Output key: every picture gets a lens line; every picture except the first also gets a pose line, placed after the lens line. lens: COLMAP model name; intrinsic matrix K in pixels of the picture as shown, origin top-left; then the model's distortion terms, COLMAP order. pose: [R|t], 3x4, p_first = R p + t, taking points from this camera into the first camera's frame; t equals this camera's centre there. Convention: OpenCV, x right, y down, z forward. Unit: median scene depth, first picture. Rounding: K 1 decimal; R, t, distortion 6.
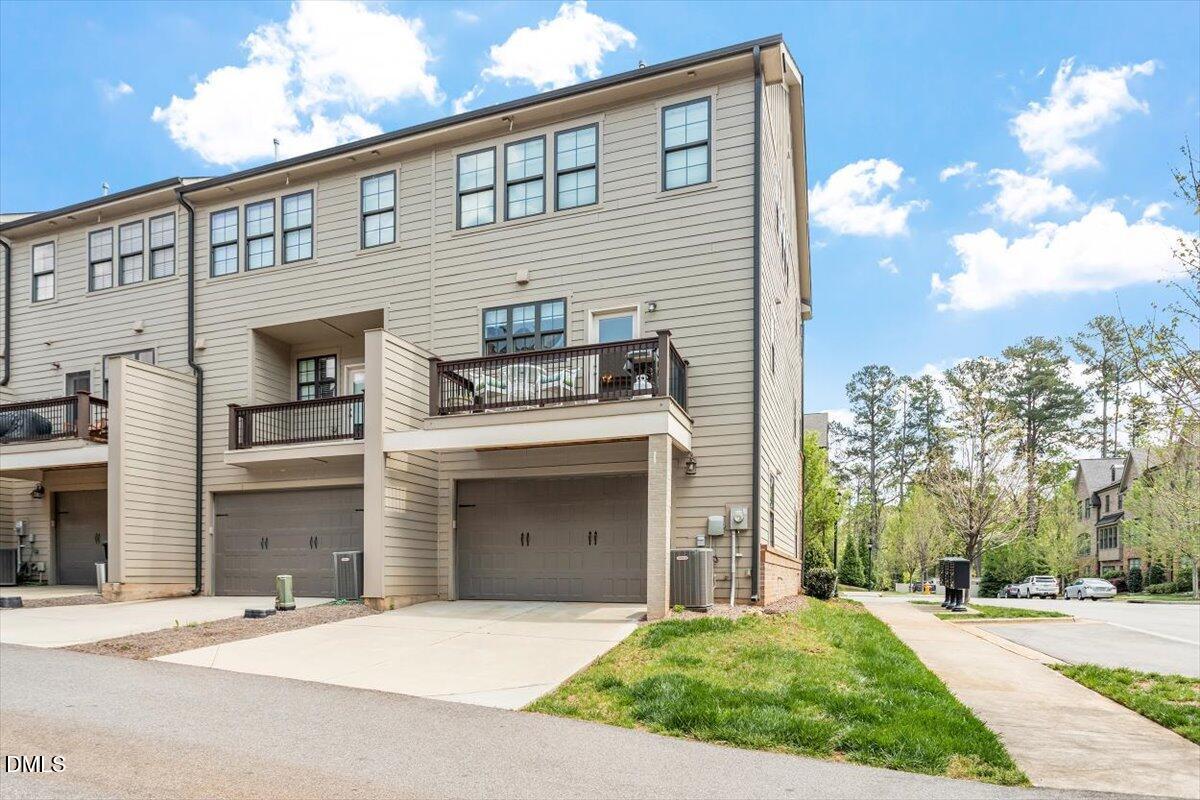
lens RADIAL K [[601.2, 0, 615.6], [0, 601.2, 424.6], [0, 0, 1]] dist [0.001041, 0.000006]
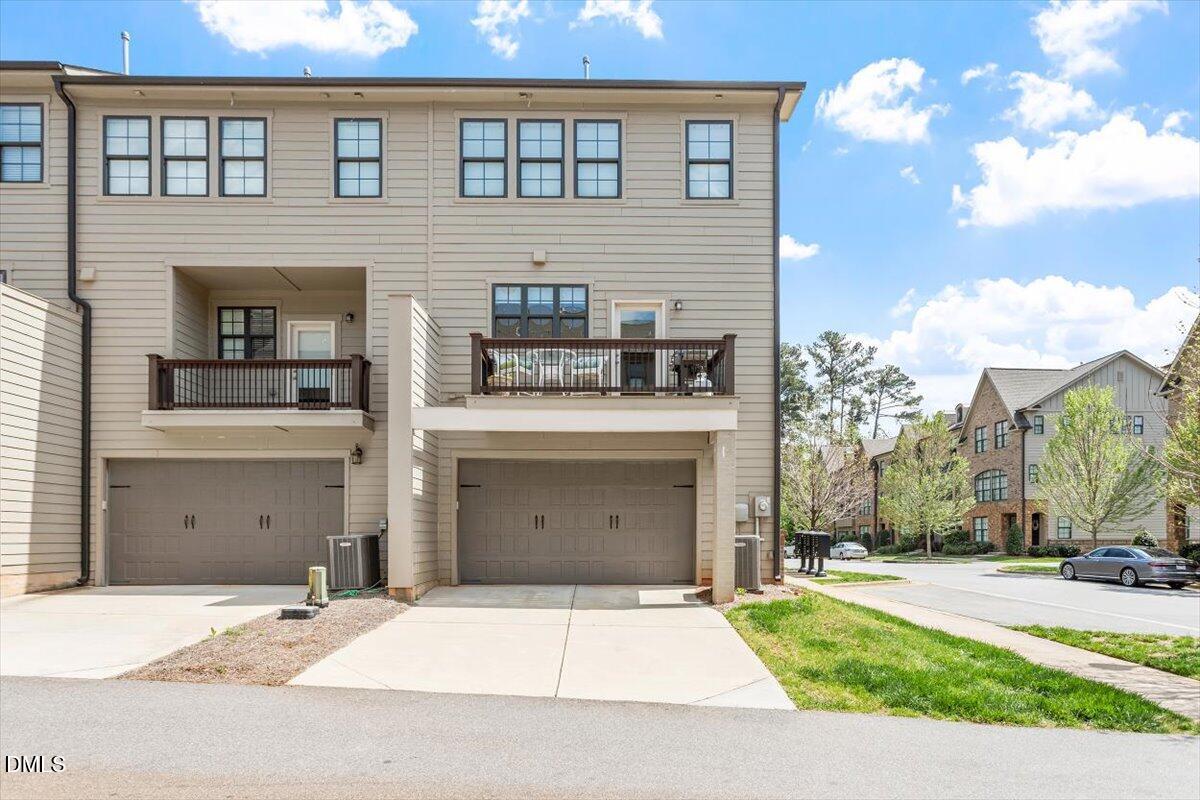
lens RADIAL K [[570.9, 0, 604.7], [0, 570.9, 395.8], [0, 0, 1]] dist [0.000919, 0.000608]
pose [[0.950051, 0.069785, 0.304192, -0.321272], [-0.069861, 0.997500, -0.010648, -0.013840], [-0.304175, -0.011135, 0.952551, 0.062809]]
